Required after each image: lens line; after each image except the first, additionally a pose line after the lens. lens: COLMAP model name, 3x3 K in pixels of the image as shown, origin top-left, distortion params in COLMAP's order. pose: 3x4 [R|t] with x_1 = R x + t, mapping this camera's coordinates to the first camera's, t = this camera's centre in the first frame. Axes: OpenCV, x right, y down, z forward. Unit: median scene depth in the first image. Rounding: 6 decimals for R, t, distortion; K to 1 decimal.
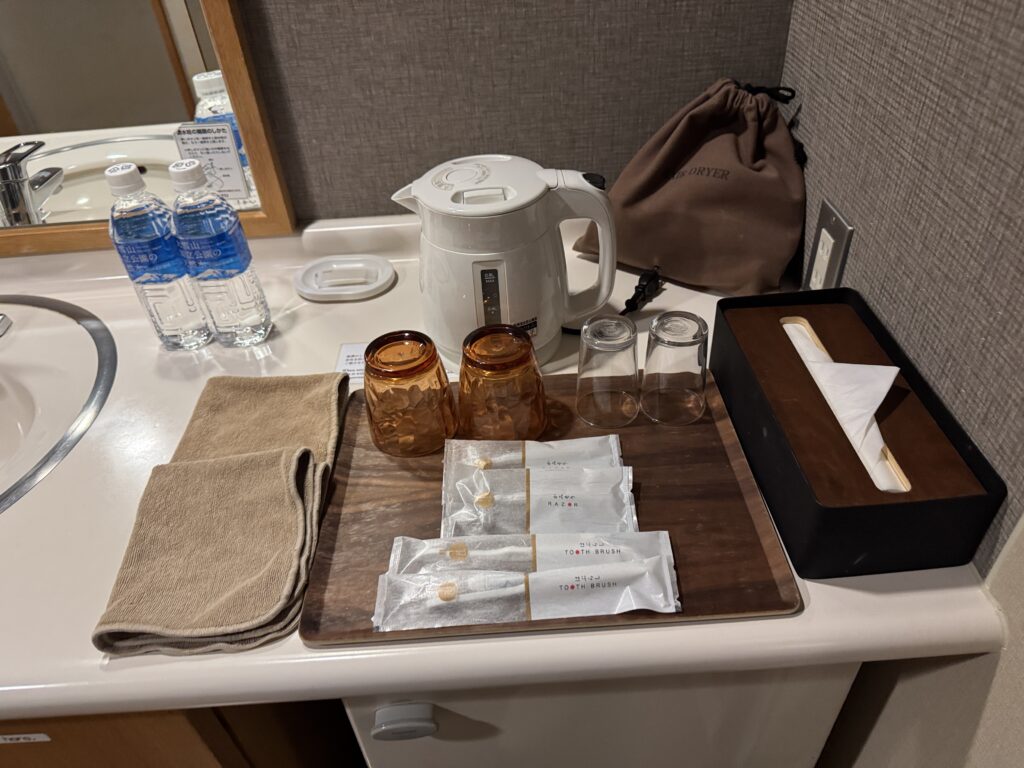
lens RADIAL K [[728.9, 0, 513.7], [0, 728.9, 385.2], [0, 0, 1]] dist [-0.007392, -0.003990]
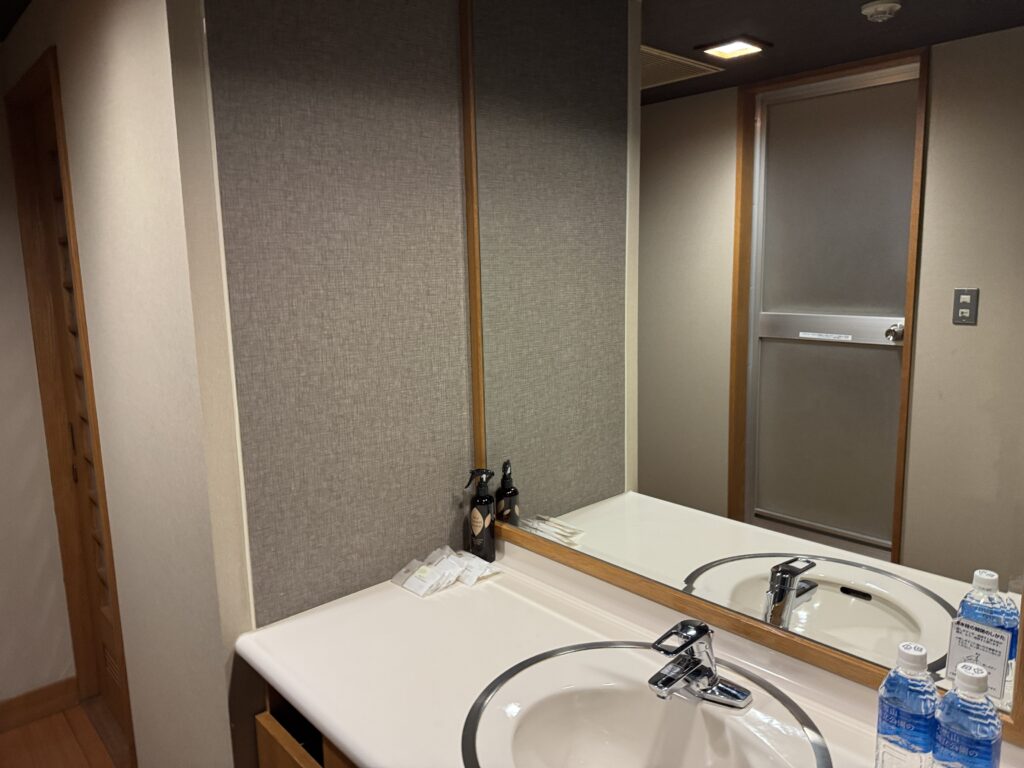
lens RADIAL K [[728.9, 0, 508.2], [0, 728.9, 388.0], [0, 0, 1]] dist [-0.007392, -0.003990]
pose [[0.641675, 0.162787, -0.749502, -0.118813], [-0.491845, 0.837164, -0.239259, -0.034350], [0.588508, 0.522165, 0.617253, -0.337298]]
